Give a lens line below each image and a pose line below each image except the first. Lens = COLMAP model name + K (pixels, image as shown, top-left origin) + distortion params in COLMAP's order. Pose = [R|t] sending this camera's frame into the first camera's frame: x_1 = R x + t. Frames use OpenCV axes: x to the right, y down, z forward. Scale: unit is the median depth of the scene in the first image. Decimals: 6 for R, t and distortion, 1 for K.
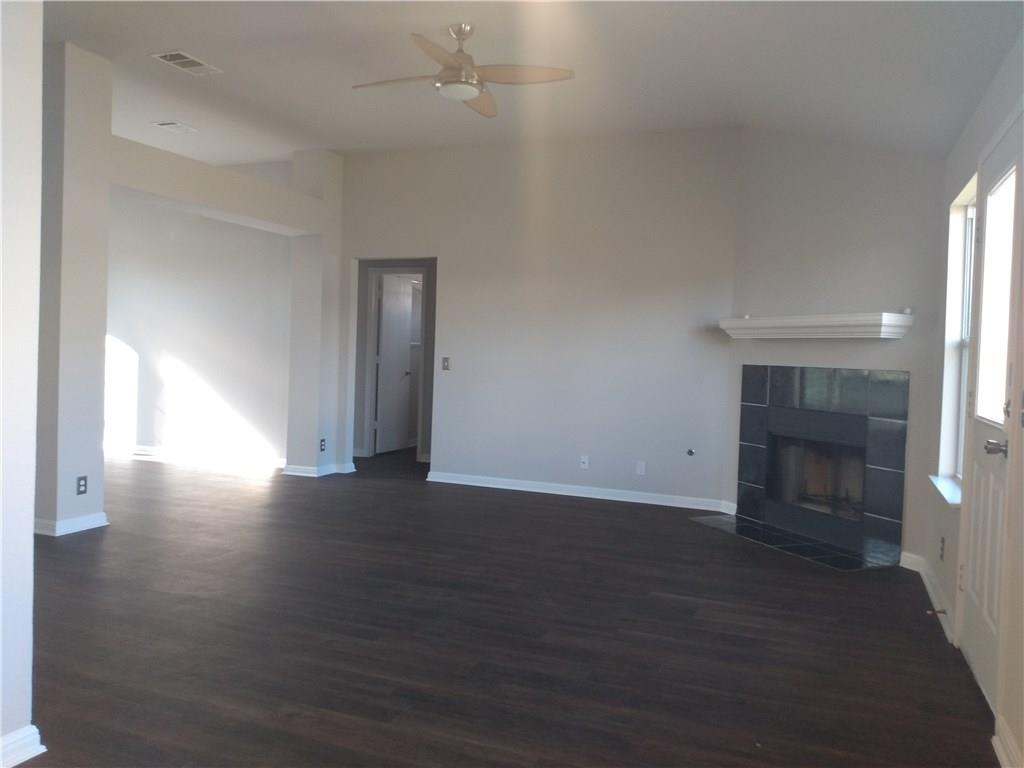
lens RADIAL K [[817.9, 0, 482.2], [0, 817.9, 368.8], [0, 0, 1]] dist [0.001308, -0.086532]
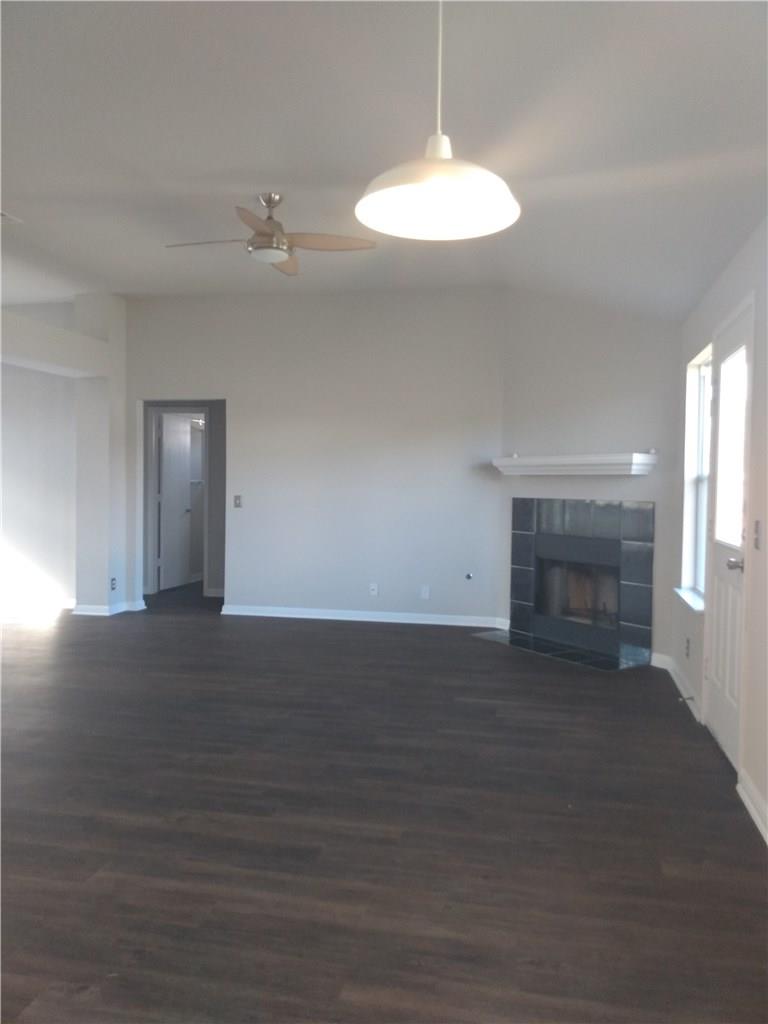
lens RADIAL K [[817.9, 0, 384.0], [0, 817.9, 512.0], [0, 0, 1]] dist [0.001308, -0.086532]
pose [[0.981319, -0.025821, 0.190648, -0.086647], [0.022477, 0.999554, 0.019680, -0.013523], [-0.191071, -0.015027, 0.981461, -0.095030]]
